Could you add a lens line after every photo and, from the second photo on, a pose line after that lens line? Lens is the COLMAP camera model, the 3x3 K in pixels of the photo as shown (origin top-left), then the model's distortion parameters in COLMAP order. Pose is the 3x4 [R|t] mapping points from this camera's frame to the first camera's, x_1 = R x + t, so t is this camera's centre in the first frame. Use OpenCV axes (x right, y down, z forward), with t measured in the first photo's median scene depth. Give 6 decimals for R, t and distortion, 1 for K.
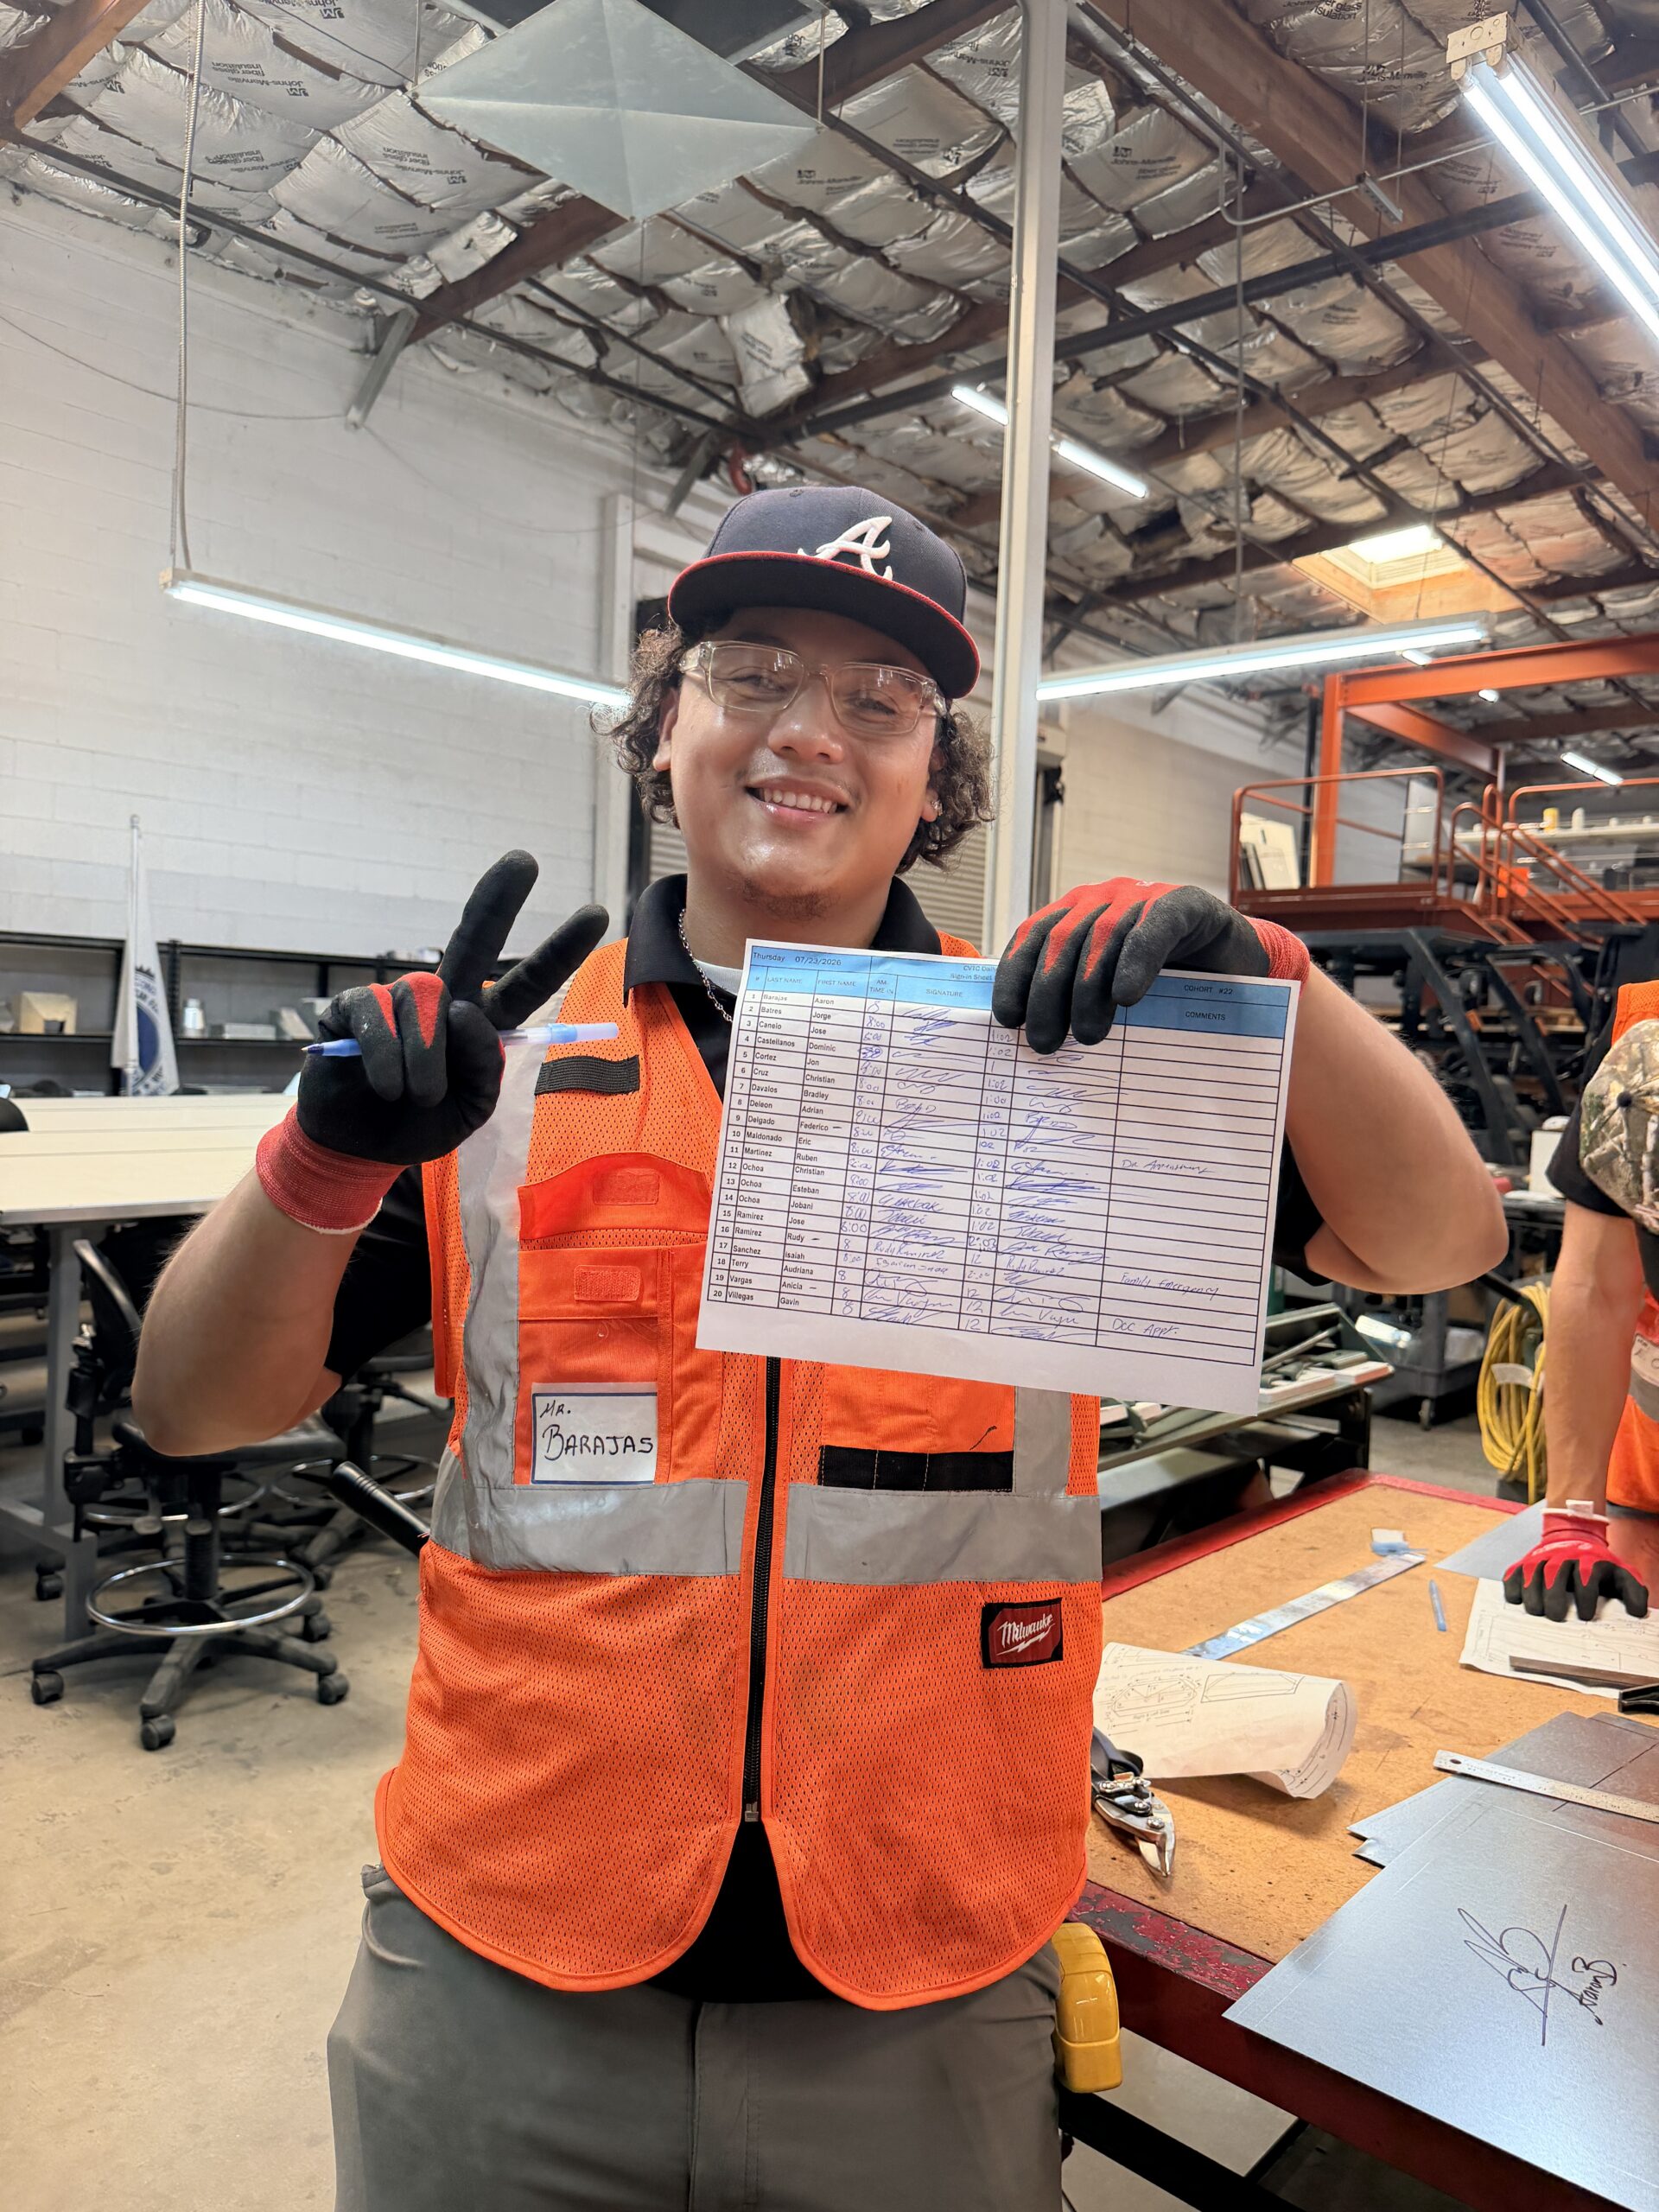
lens RADIAL K [[1572.0, 0, 809.7], [0, 1572.0, 1084.4], [0, 0, 1]] dist [0.010113, -0.014526]
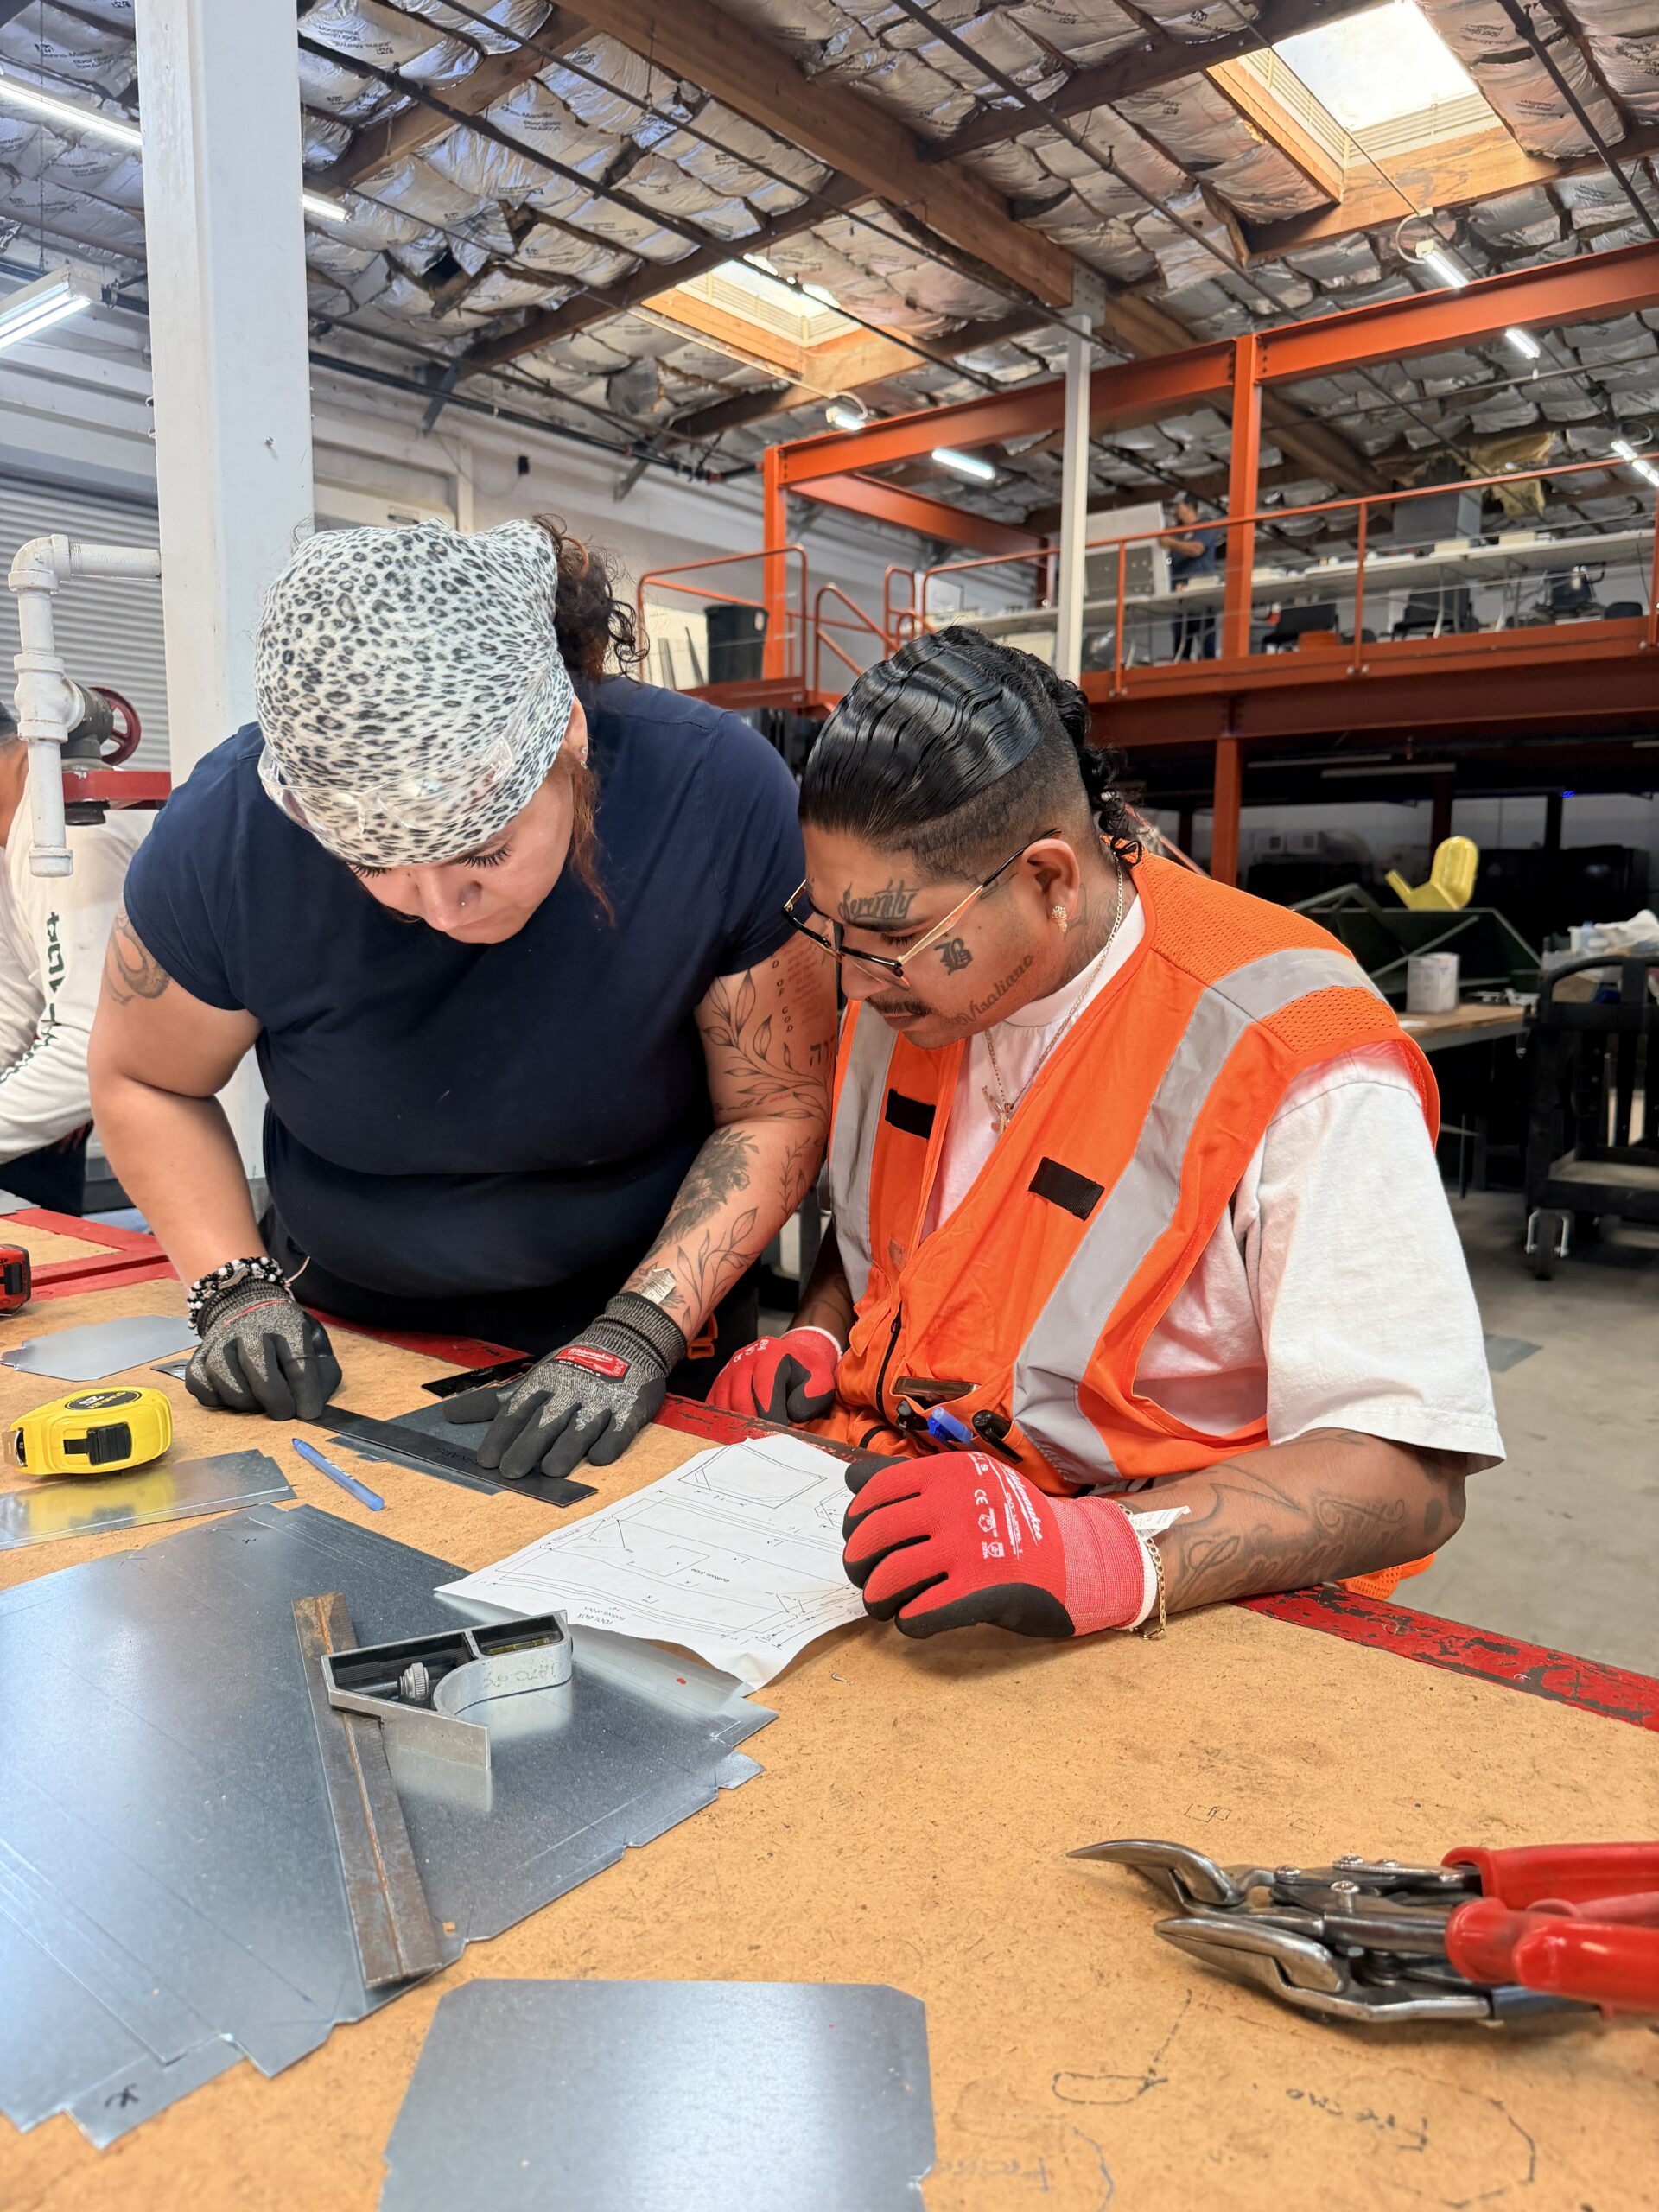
lens RADIAL K [[1572.0, 0, 826.1], [0, 1572.0, 1096.3], [0, 0, 1]] dist [0.010113, -0.014526]
pose [[0.998522, -0.041740, 0.034808, 0.482465], [0.038147, 0.994439, 0.098167, 0.037835], [-0.038712, -0.096694, 0.994561, 0.086775]]
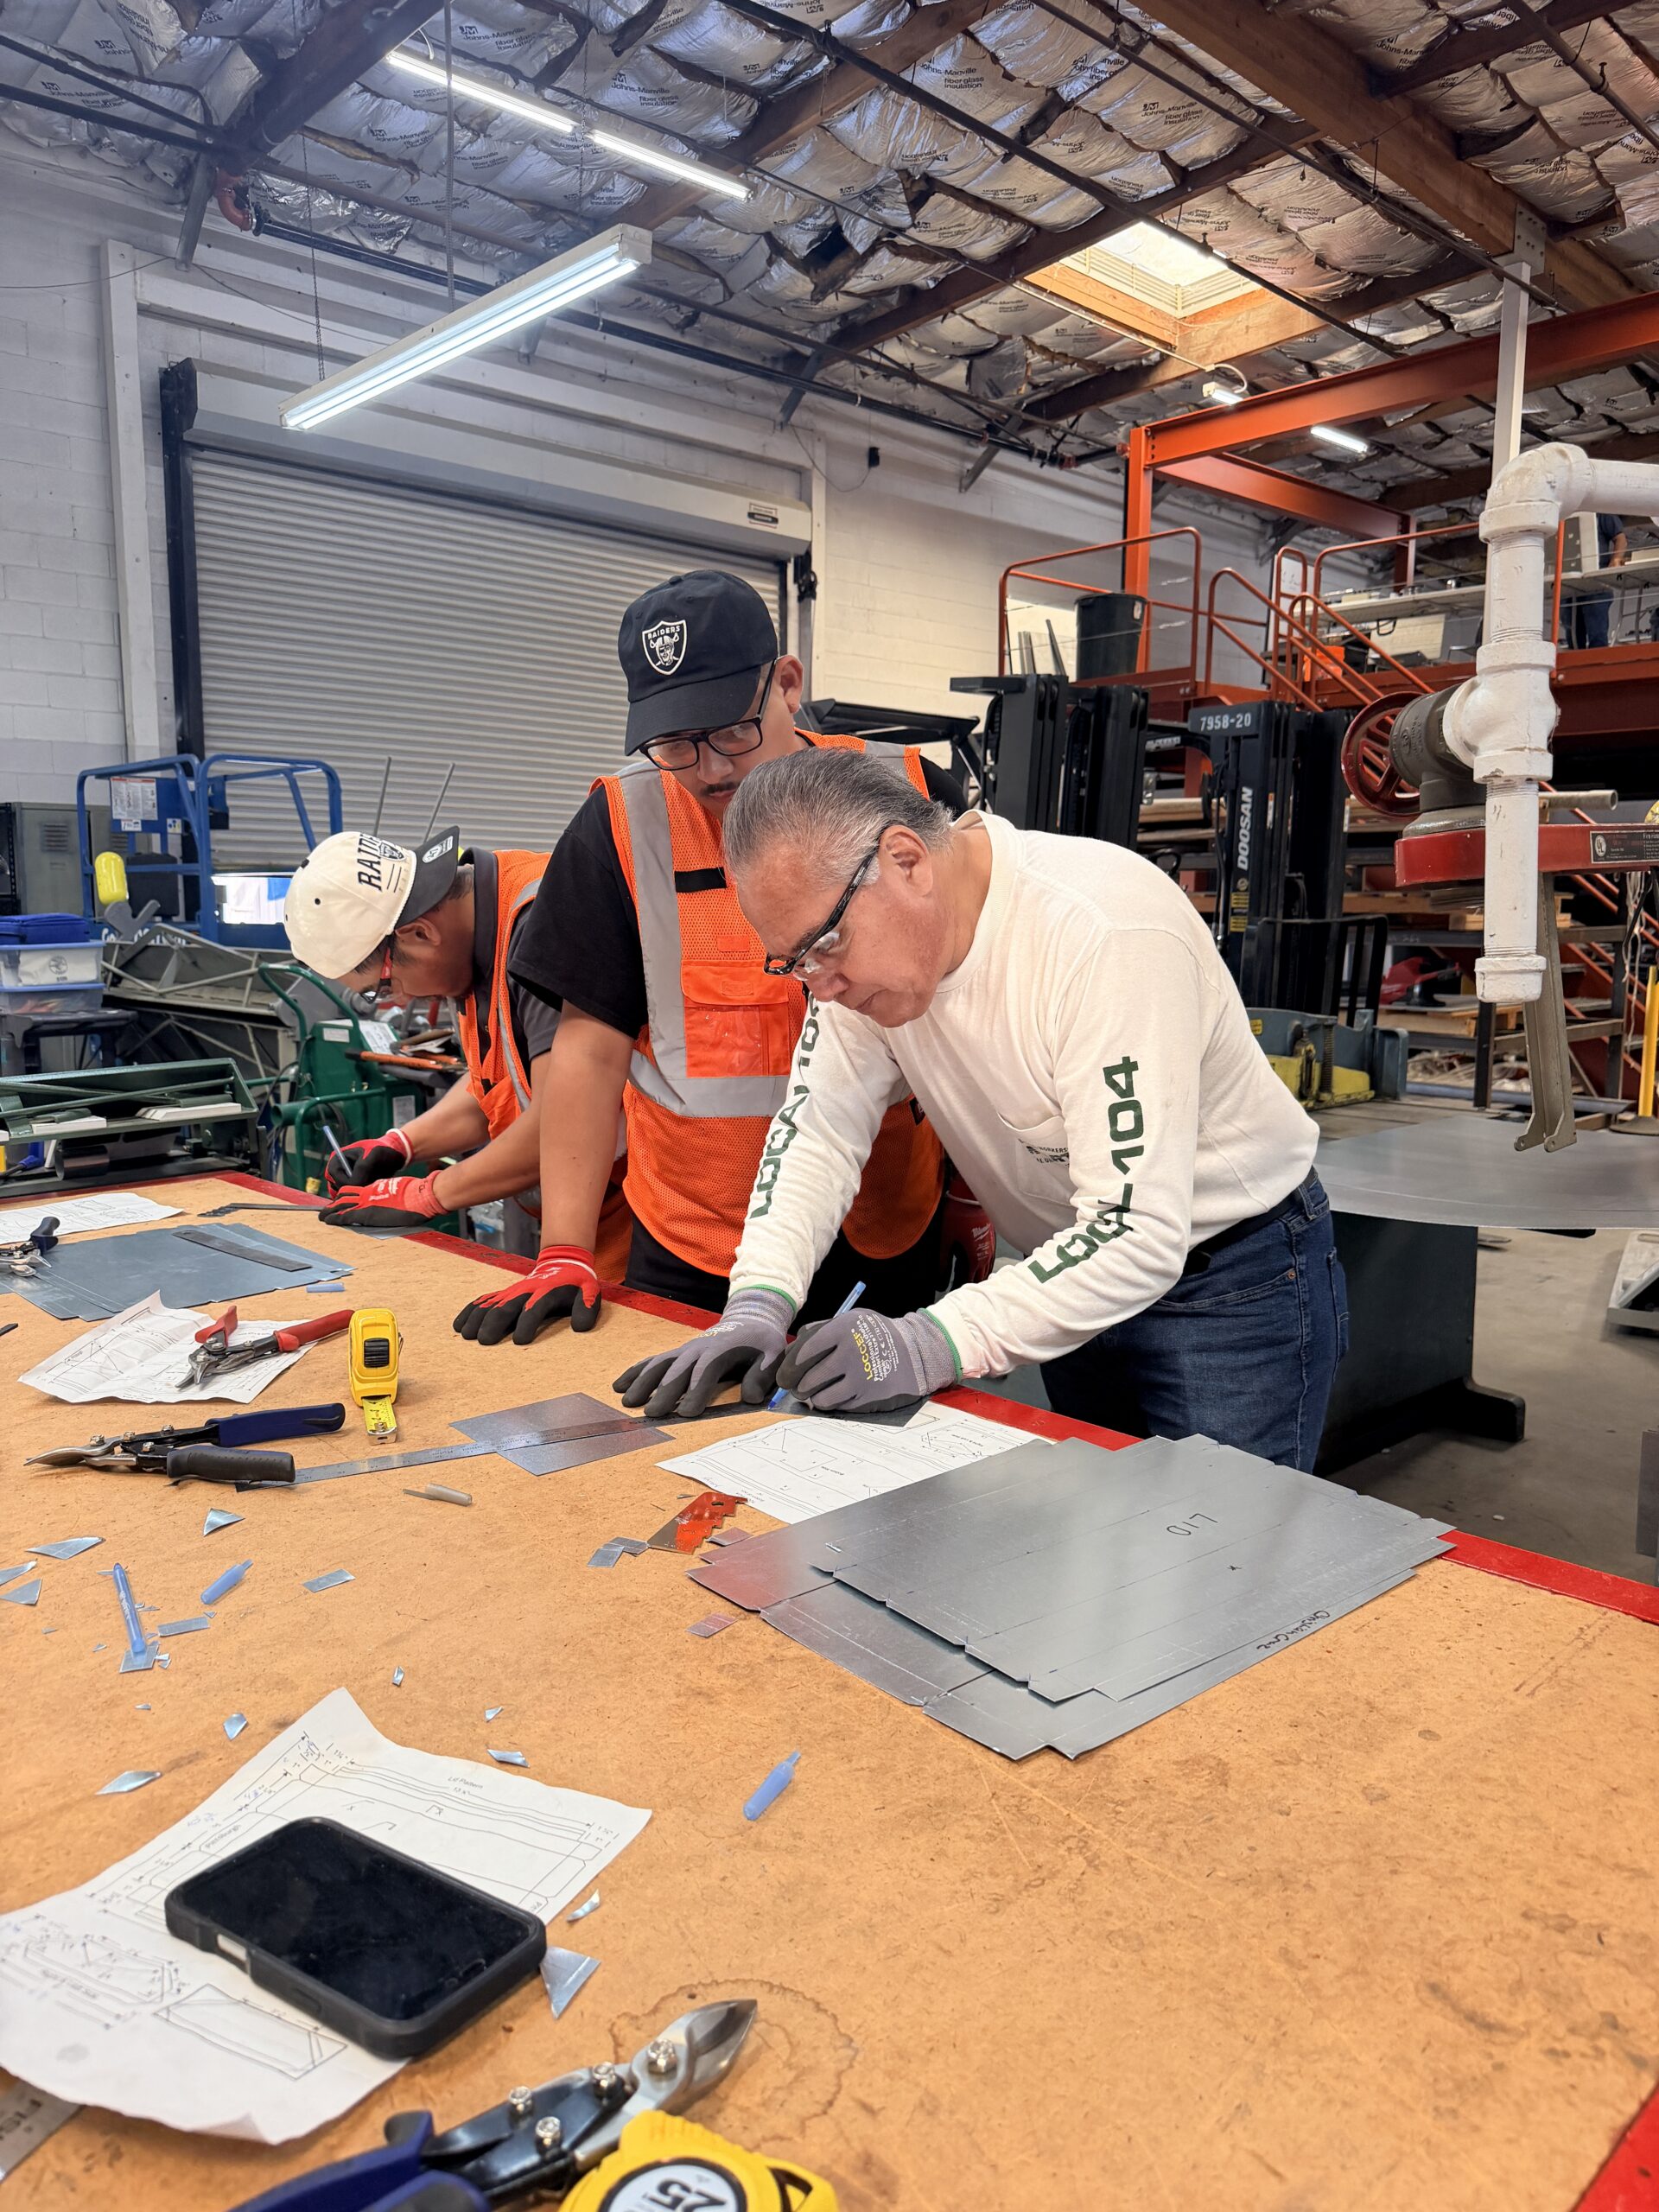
lens RADIAL K [[1572.0, 0, 841.5], [0, 1572.0, 1102.0], [0, 0, 1]] dist [0.010113, -0.014526]
pose [[0.995377, -0.028974, -0.091575, 0.365433], [0.037923, 0.994508, 0.097548, 0.021946], [0.088246, -0.100570, 0.991009, 0.156252]]
